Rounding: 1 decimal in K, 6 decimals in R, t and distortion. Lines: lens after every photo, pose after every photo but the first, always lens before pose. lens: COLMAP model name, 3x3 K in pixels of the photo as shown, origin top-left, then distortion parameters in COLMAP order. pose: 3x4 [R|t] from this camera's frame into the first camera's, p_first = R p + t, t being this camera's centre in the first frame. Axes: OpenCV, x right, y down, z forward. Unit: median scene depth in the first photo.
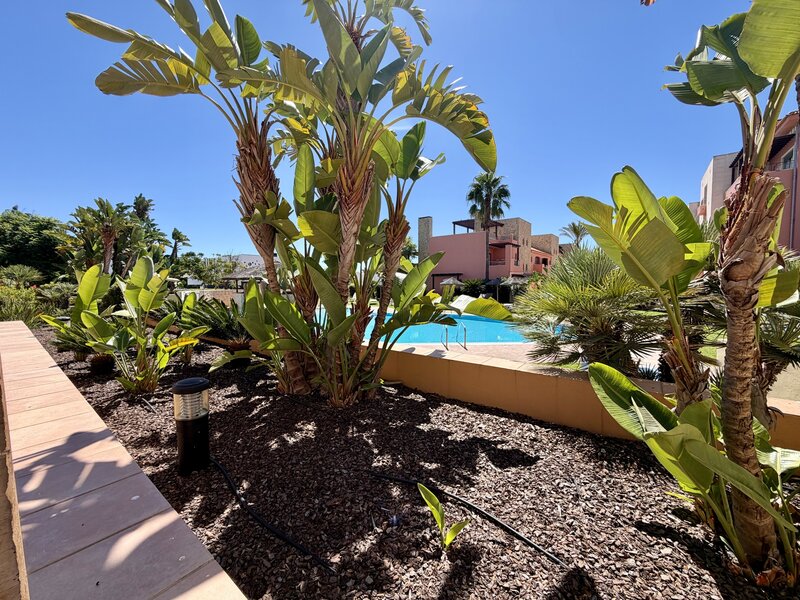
lens RADIAL K [[318.6, 0, 398.2], [0, 318.6, 299.7], [0, 0, 1]] dist [-0.001402, 0.000723]
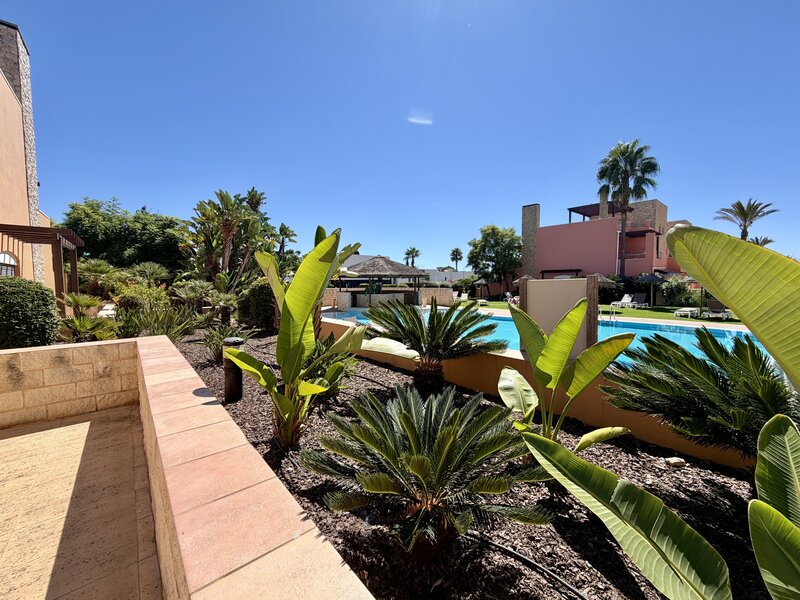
lens RADIAL K [[318.6, 0, 398.2], [0, 318.6, 299.7], [0, 0, 1]] dist [-0.001402, 0.000723]
pose [[0.981066, 0.008891, -0.193470, -0.200503], [-0.007859, 0.999951, 0.006097, -0.006239], [0.193514, -0.004461, 0.981087, 0.153182]]
